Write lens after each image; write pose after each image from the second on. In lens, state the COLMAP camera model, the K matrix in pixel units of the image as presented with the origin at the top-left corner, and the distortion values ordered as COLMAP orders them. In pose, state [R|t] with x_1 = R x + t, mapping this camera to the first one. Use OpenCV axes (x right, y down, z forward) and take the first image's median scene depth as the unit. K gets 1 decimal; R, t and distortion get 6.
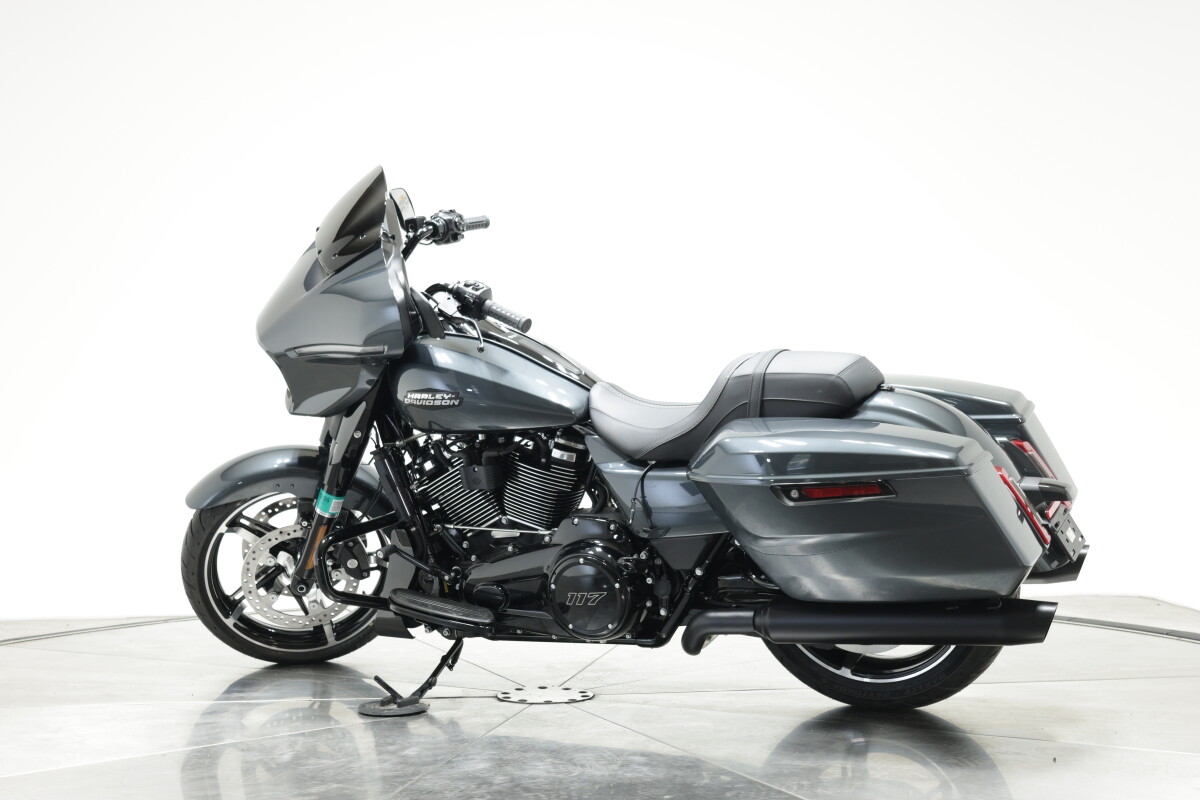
lens RADIAL K [[1634.8, 0, 600.0], [0, 1634.8, 400.0], [0, 0, 1]] dist [0.013576, -0.012294]
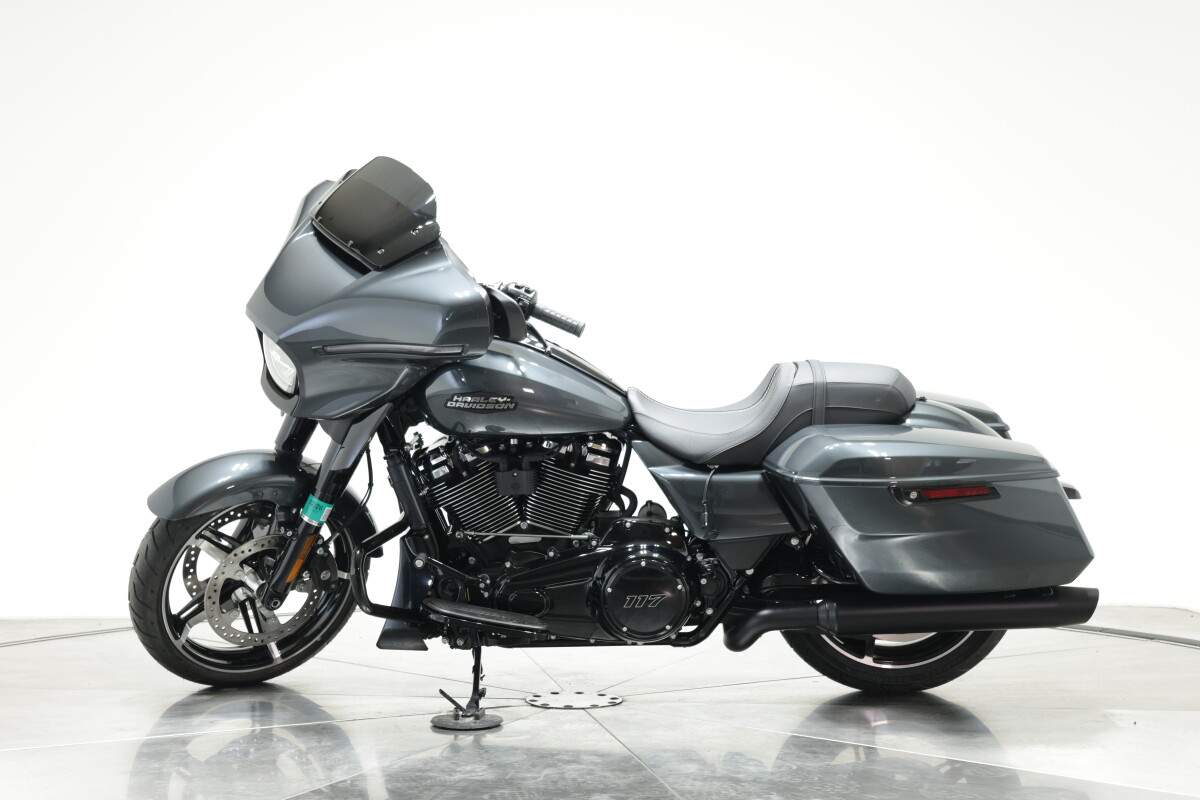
lens RADIAL K [[1634.8, 0, 600.0], [0, 1634.8, 400.0], [0, 0, 1]] dist [0.013576, -0.012294]
pose [[0.915968, 0.013323, 0.401030, -0.430169], [-0.011902, 0.999911, -0.006034, 0.003070], [-0.401074, 0.000754, 0.916045, 0.078655]]
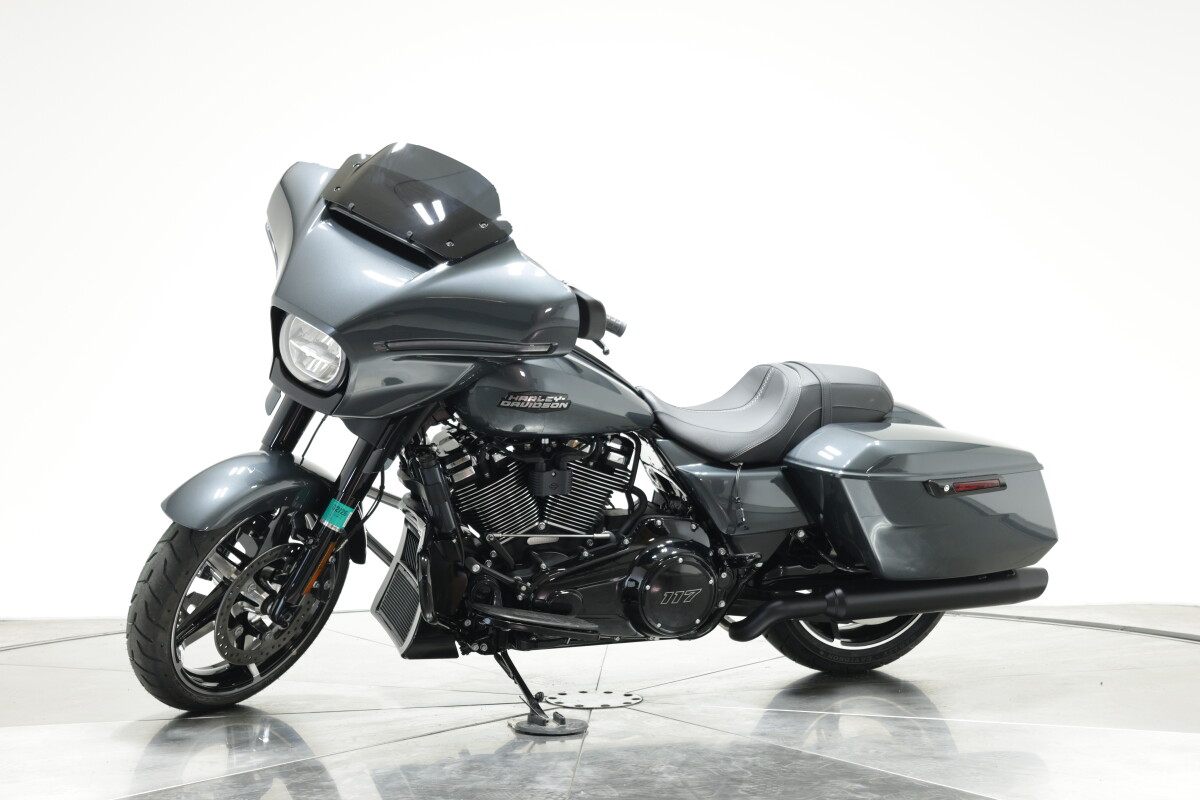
lens RADIAL K [[1634.8, 0, 600.0], [0, 1634.8, 400.0], [0, 0, 1]] dist [0.013576, -0.012294]
pose [[0.692052, 0.012859, 0.721733, -0.768996], [-0.013427, 0.999898, -0.004941, 0.002755], [-0.721723, -0.006271, 0.692154, 0.311617]]
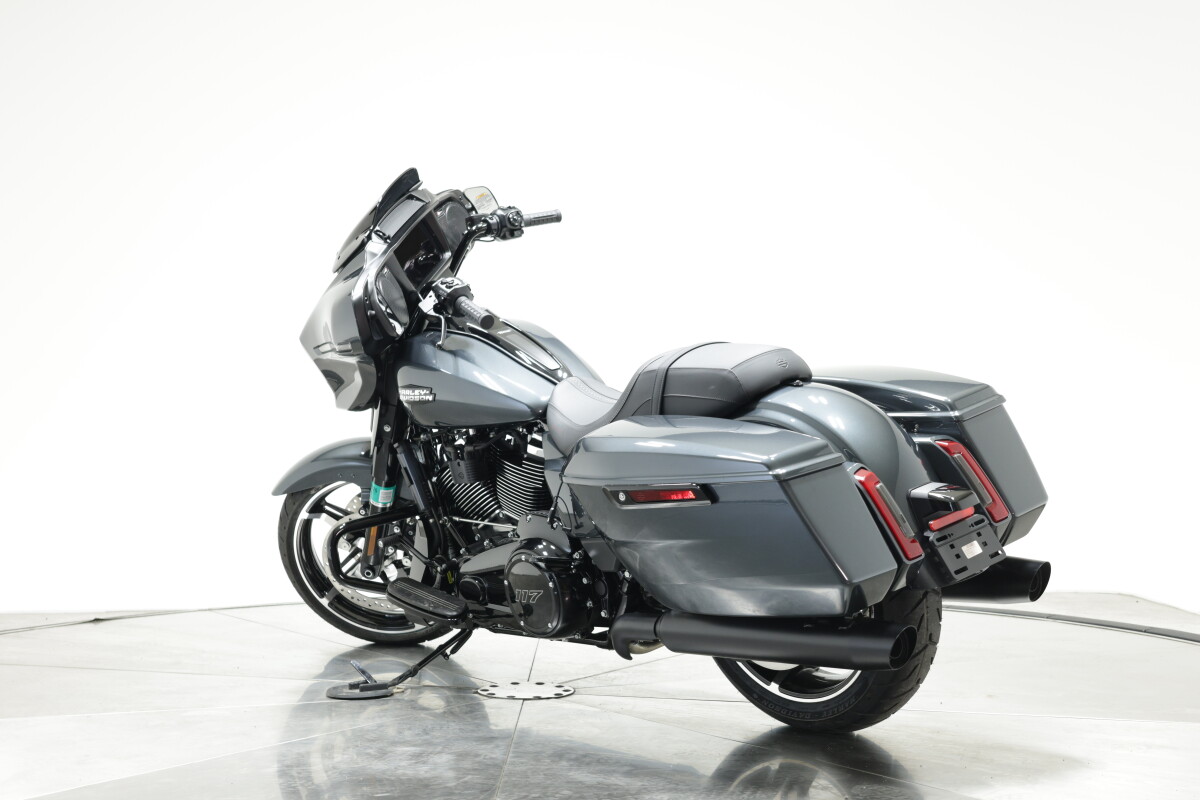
lens RADIAL K [[1634.8, 0, 600.0], [0, 1634.8, 400.0], [0, 0, 1]] dist [0.013576, -0.012294]
pose [[0.917355, -0.000198, -0.398069, 0.413095], [0.004254, 0.999948, 0.009306, -0.006376], [0.398047, -0.010230, 0.917308, 0.105292]]
